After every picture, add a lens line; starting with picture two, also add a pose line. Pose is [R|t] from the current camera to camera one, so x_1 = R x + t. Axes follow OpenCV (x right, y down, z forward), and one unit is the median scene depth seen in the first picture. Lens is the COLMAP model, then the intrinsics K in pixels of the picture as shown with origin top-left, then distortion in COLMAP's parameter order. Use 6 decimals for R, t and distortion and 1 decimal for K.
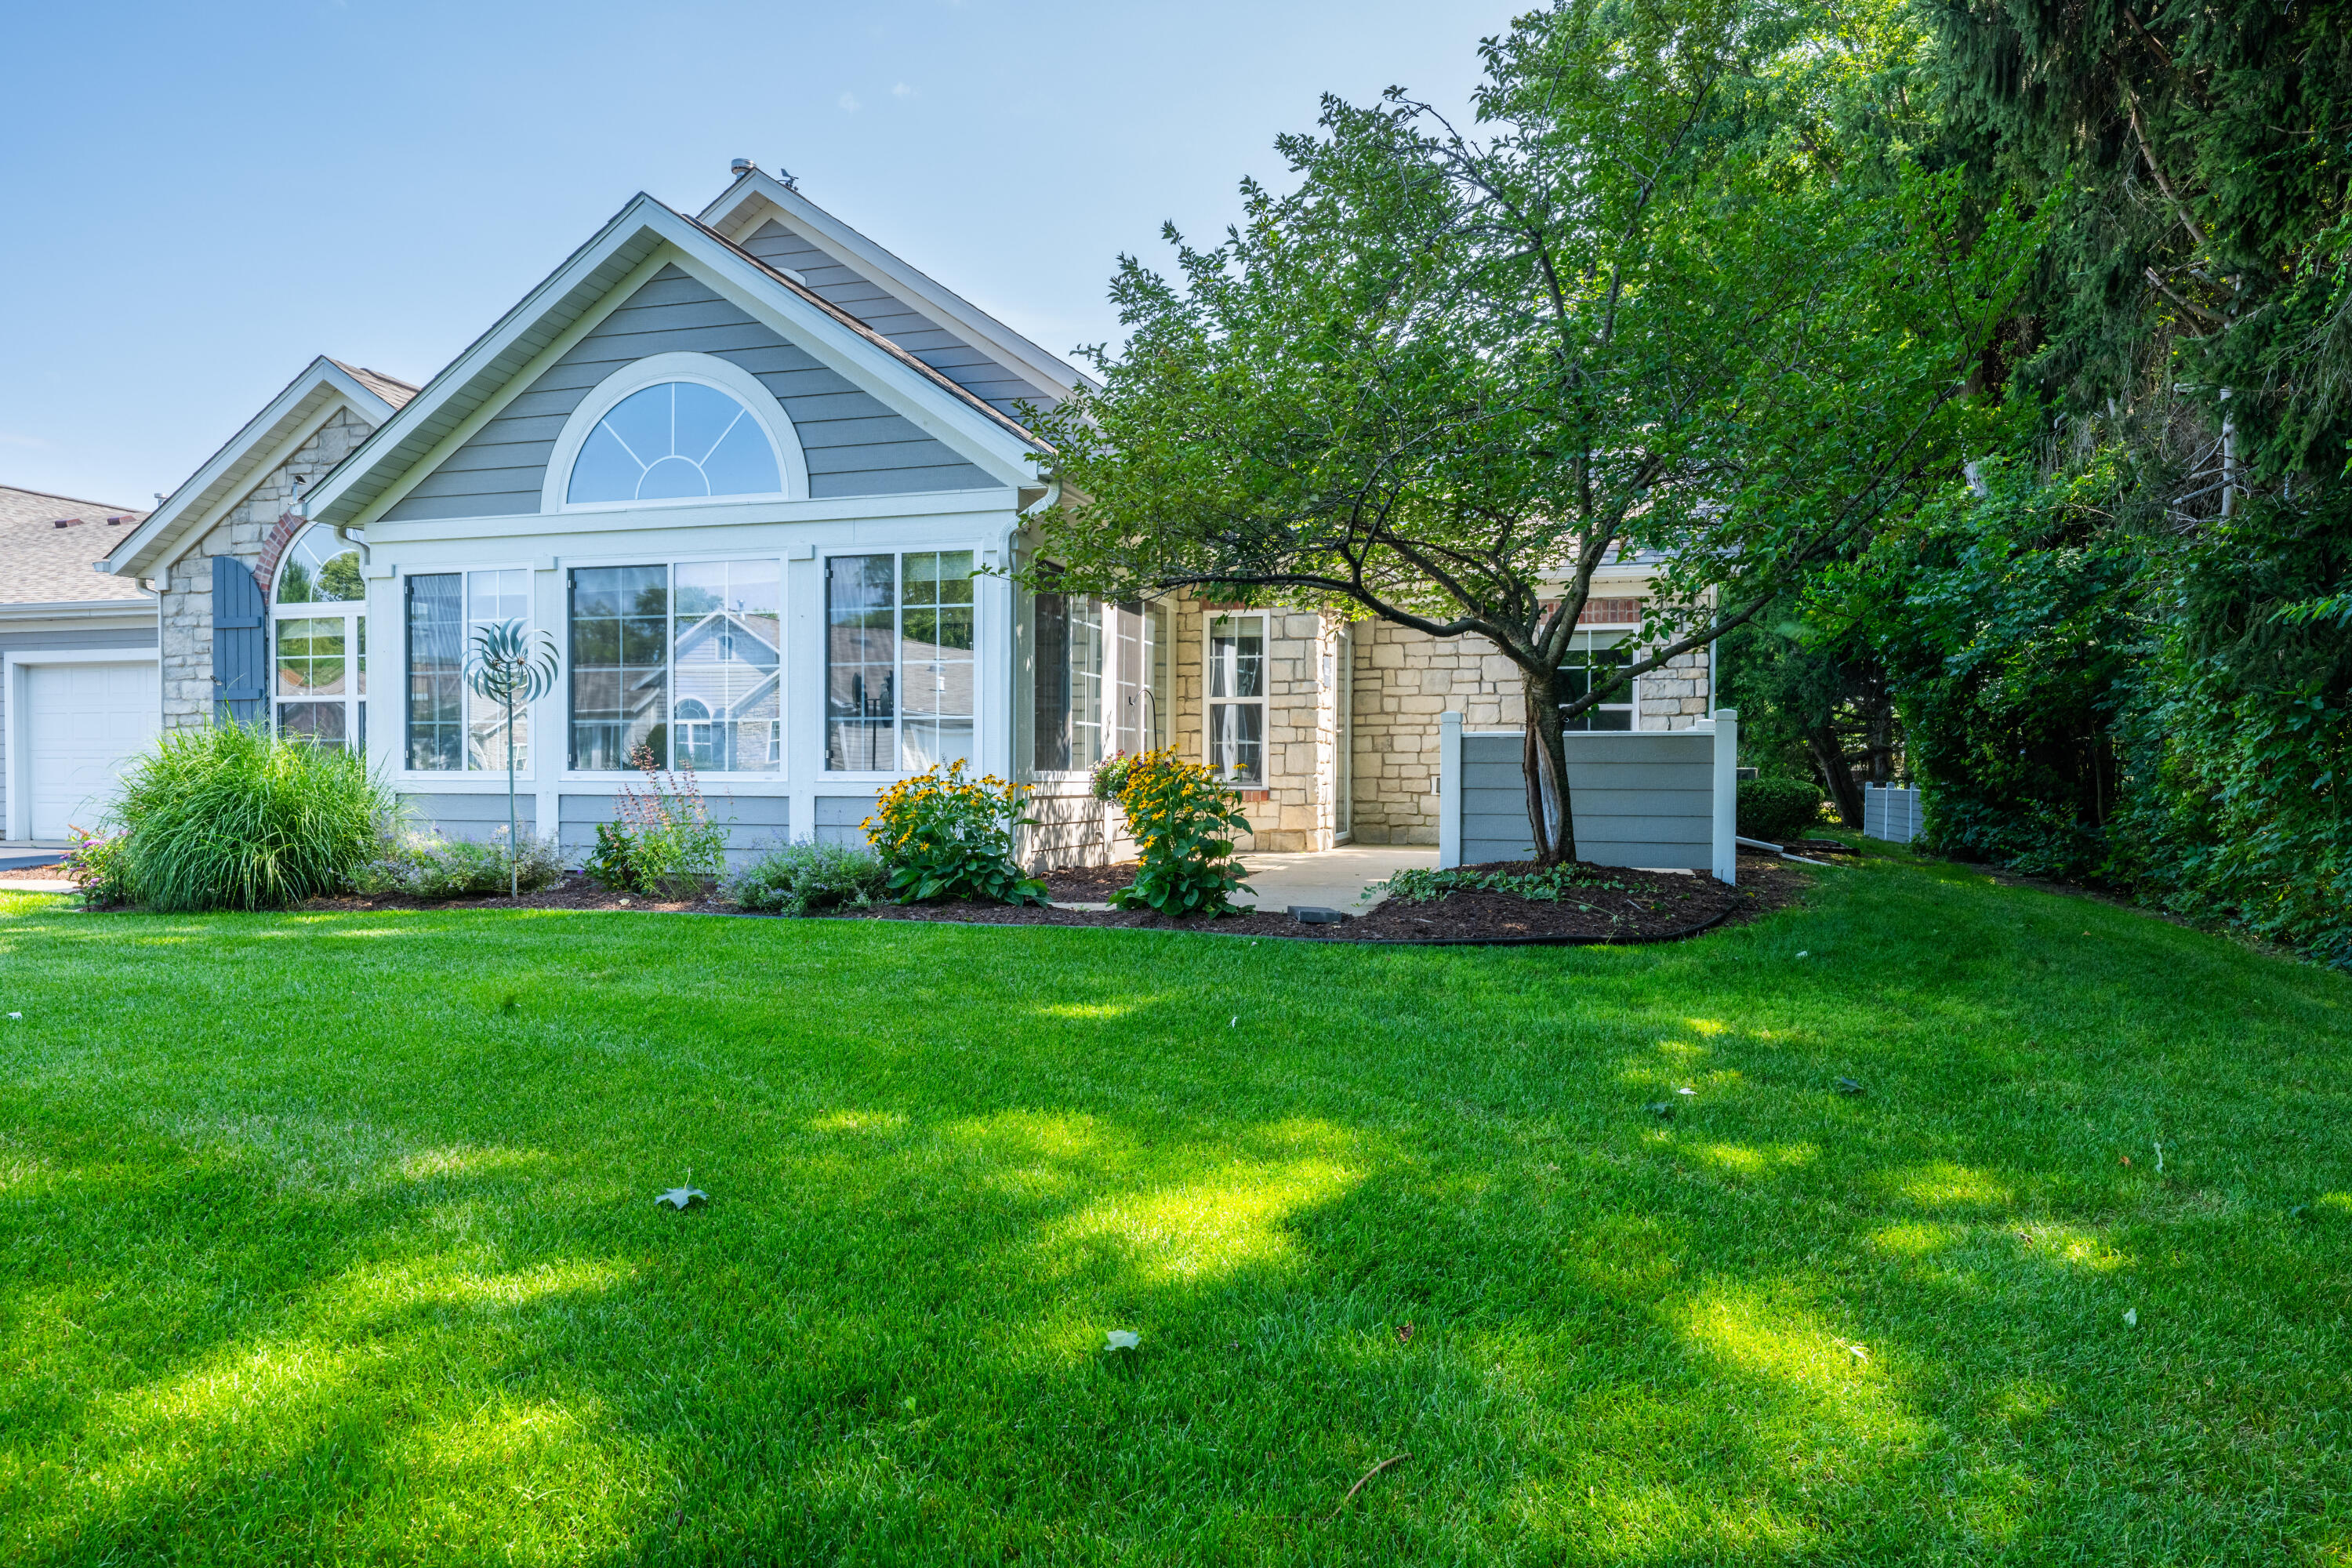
lens RADIAL K [[1398.2, 0, 1177.0], [0, 1398.2, 818.9], [0, 0, 1]] dist [-0.003789, 0.000596]
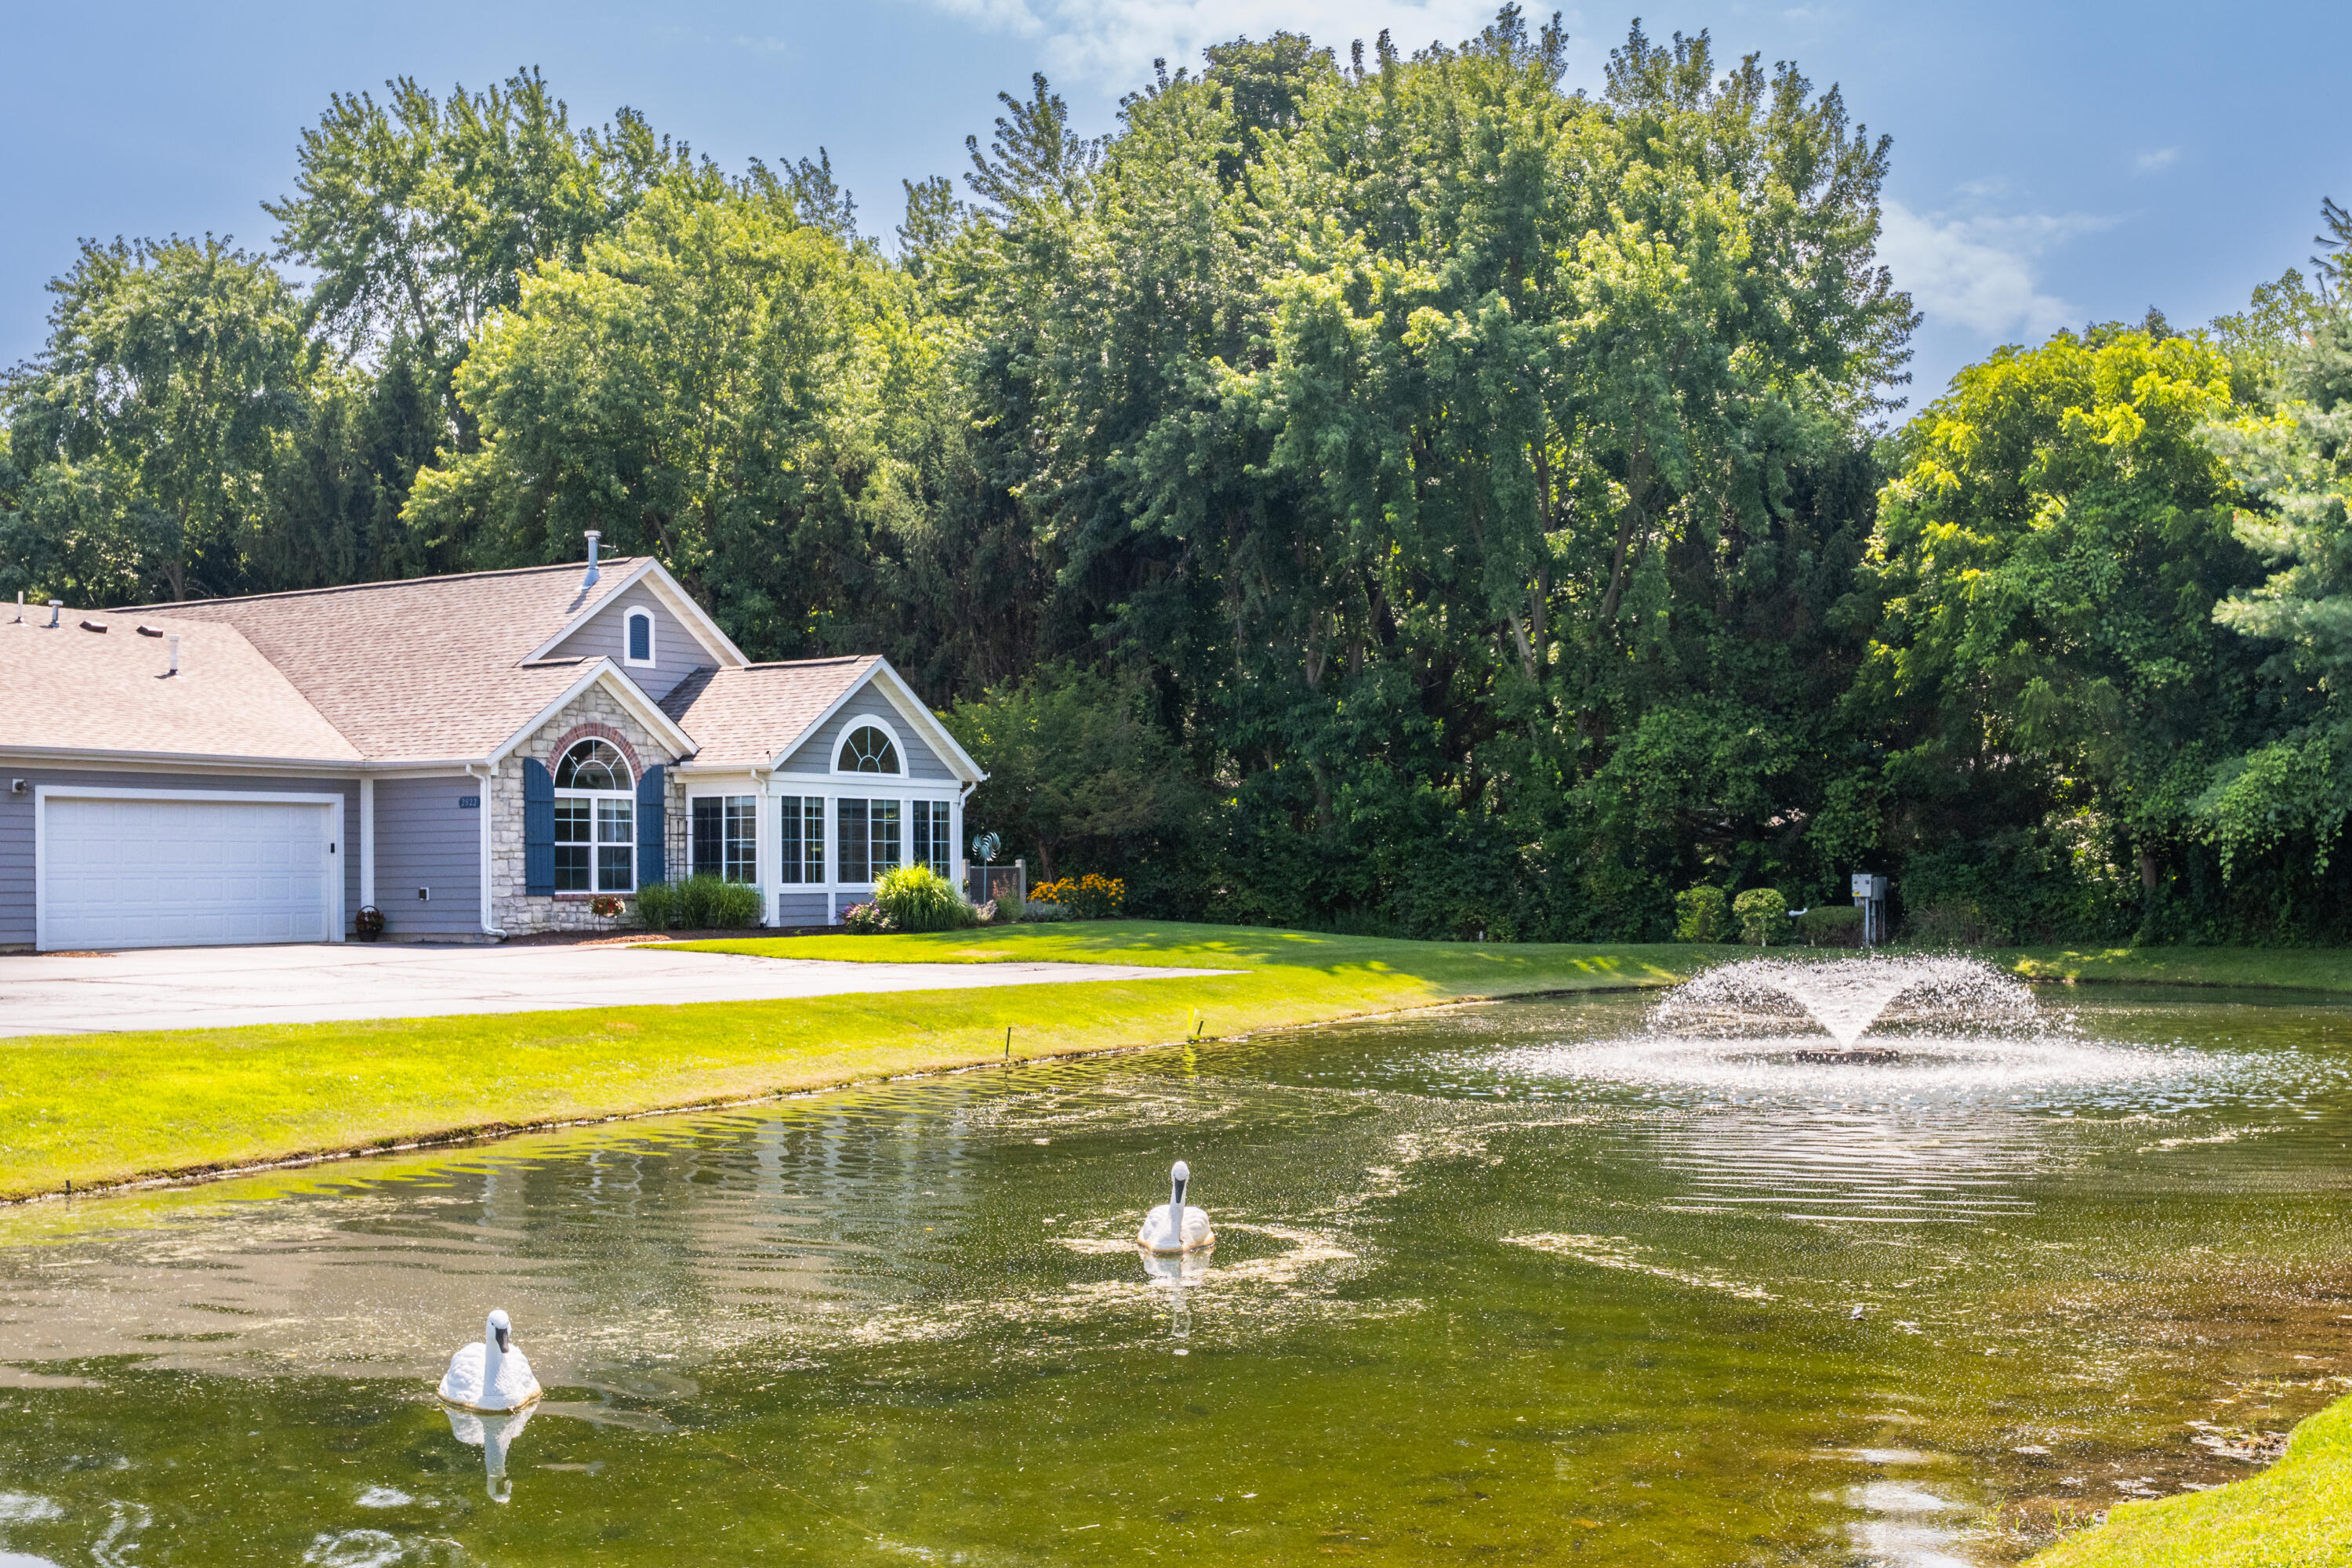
lens RADIAL K [[1650.5, 0, 1169.5], [0, 1650.5, 810.1], [0, 0, 1]] dist [0.032138, 0.000525]
pose [[0.337915, 0.044552, 0.940122, -2.353439], [0.052517, 0.996430, -0.066097, 0.047859], [-0.939710, 0.071708, 0.334369, -0.397371]]
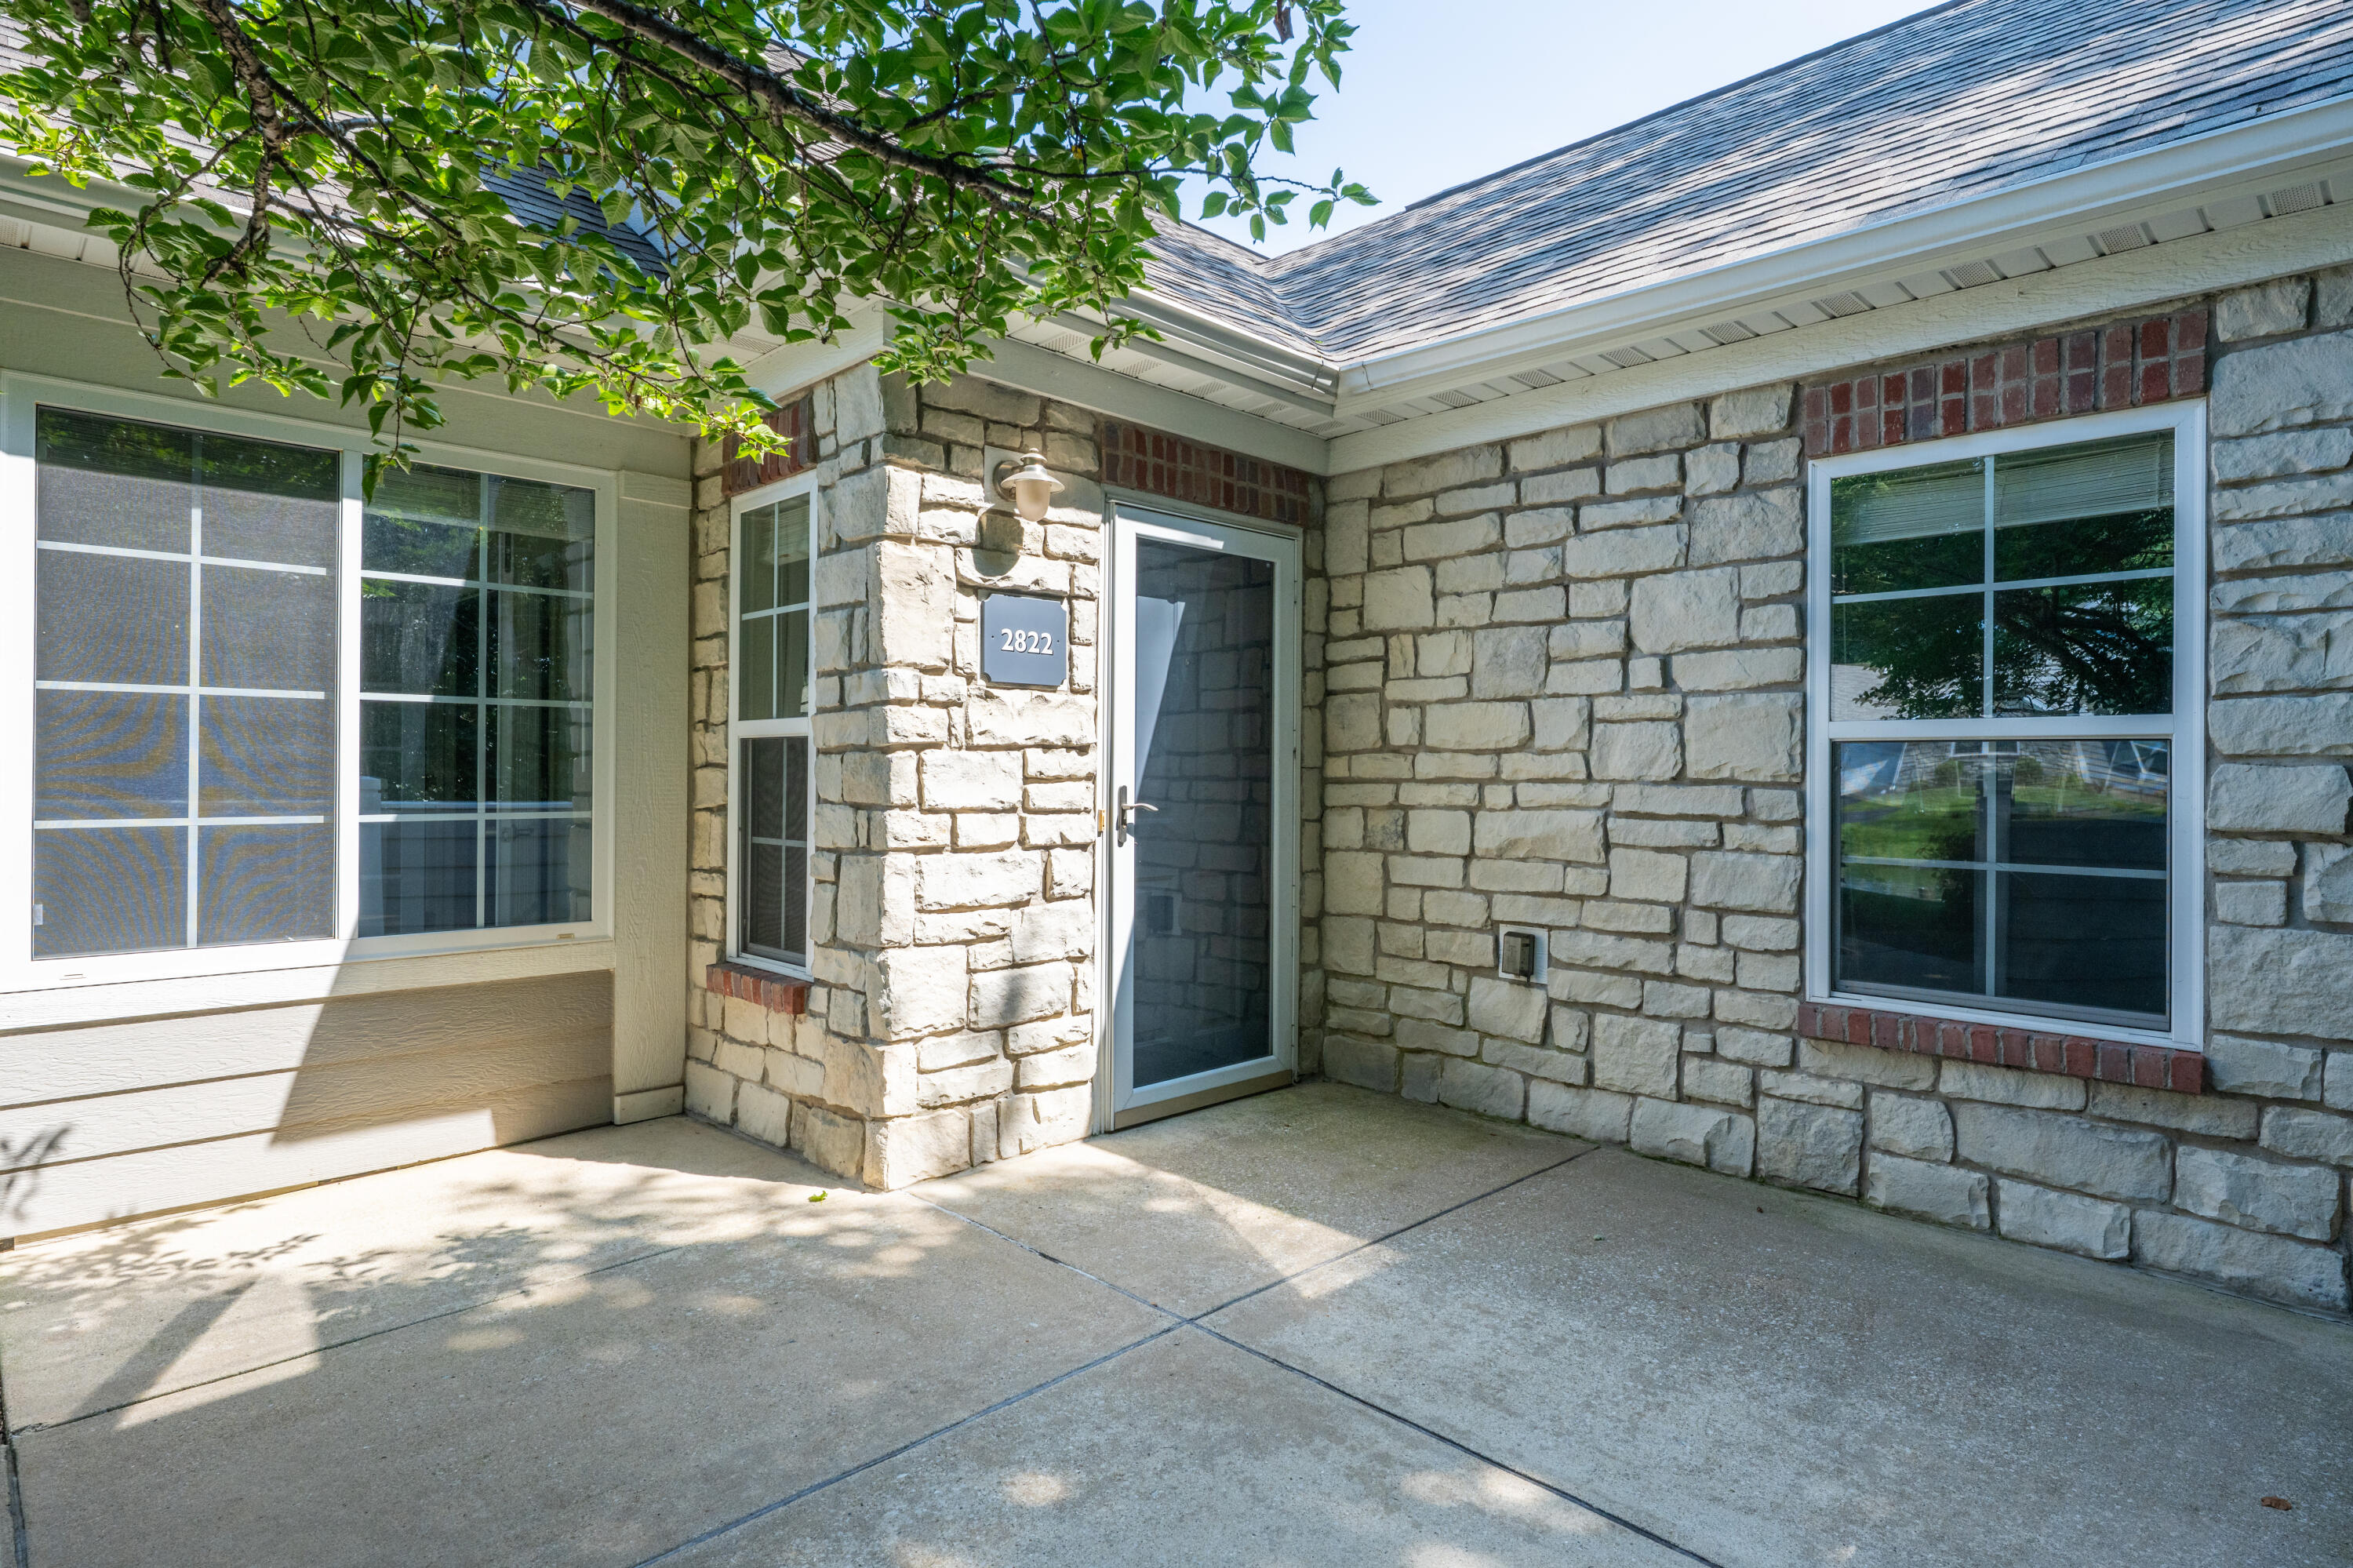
lens RADIAL K [[1267.6, 0, 1176.5], [0, 1267.6, 784.0], [0, 0, 1]] dist [0.001622, -0.000308]
pose [[0.872461, 0.006536, -0.488640, 0.267092], [-0.018817, 0.999618, -0.020227, -0.058345], [0.488321, 0.026842, 0.872251, 0.672192]]
